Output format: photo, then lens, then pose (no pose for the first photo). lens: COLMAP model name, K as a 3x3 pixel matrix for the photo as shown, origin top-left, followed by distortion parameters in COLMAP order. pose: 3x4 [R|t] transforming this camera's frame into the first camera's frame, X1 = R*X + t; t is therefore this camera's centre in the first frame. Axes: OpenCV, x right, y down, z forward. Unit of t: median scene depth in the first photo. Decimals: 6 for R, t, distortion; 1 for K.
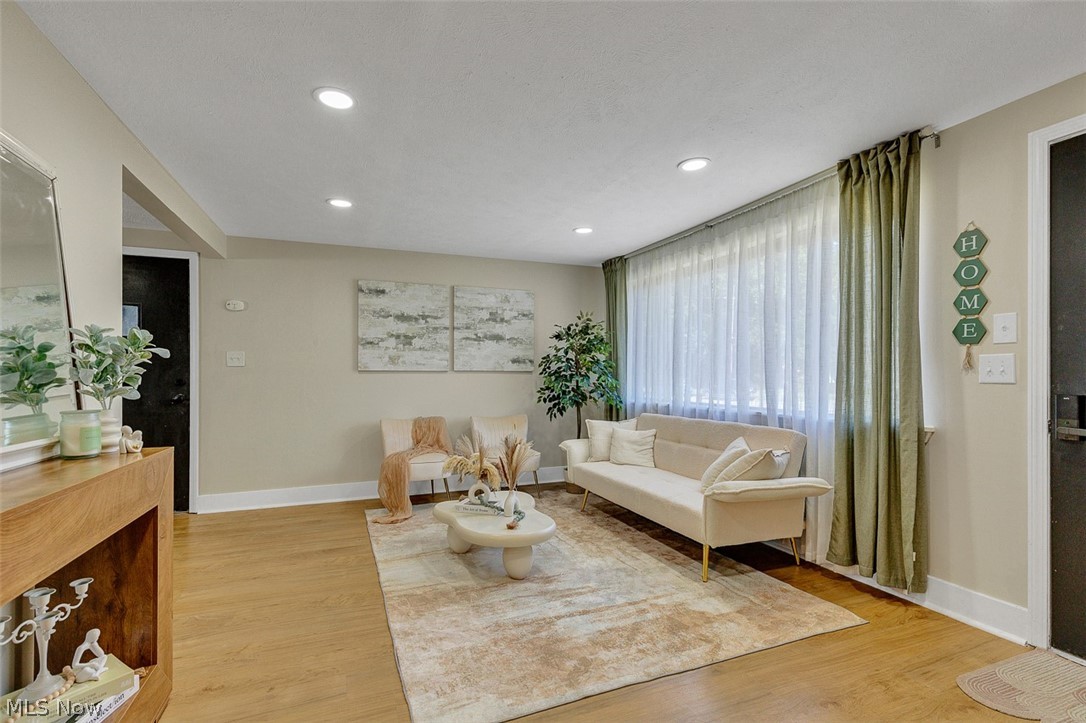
lens RADIAL K [[504.6, 0, 544.1], [0, 504.6, 372.3], [0, 0, 1]] dist [-0.000055, -0.000026]
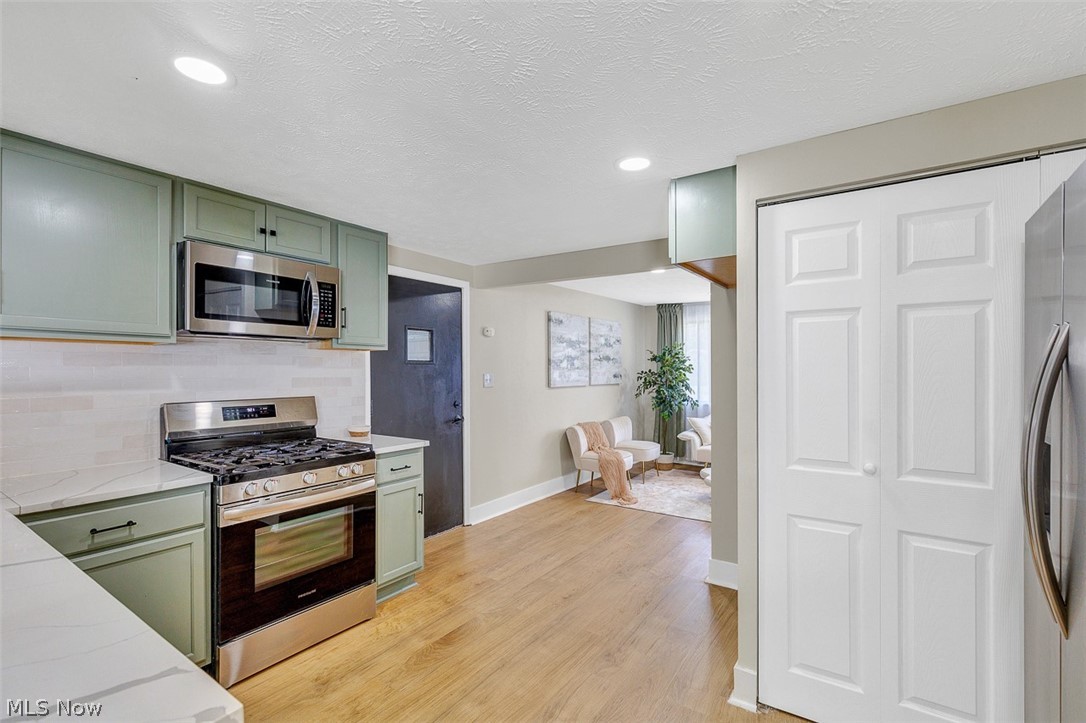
lens RADIAL K [[502.0, 0, 543.0], [0, 502.0, 361.5], [0, 0, 1]] dist [0.000653, 0.000009]
pose [[0.829051, 0.006431, 0.559136, -1.010692], [-0.003092, 0.999971, -0.006917, -0.054209], [-0.559164, 0.004005, 0.829047, 0.021988]]
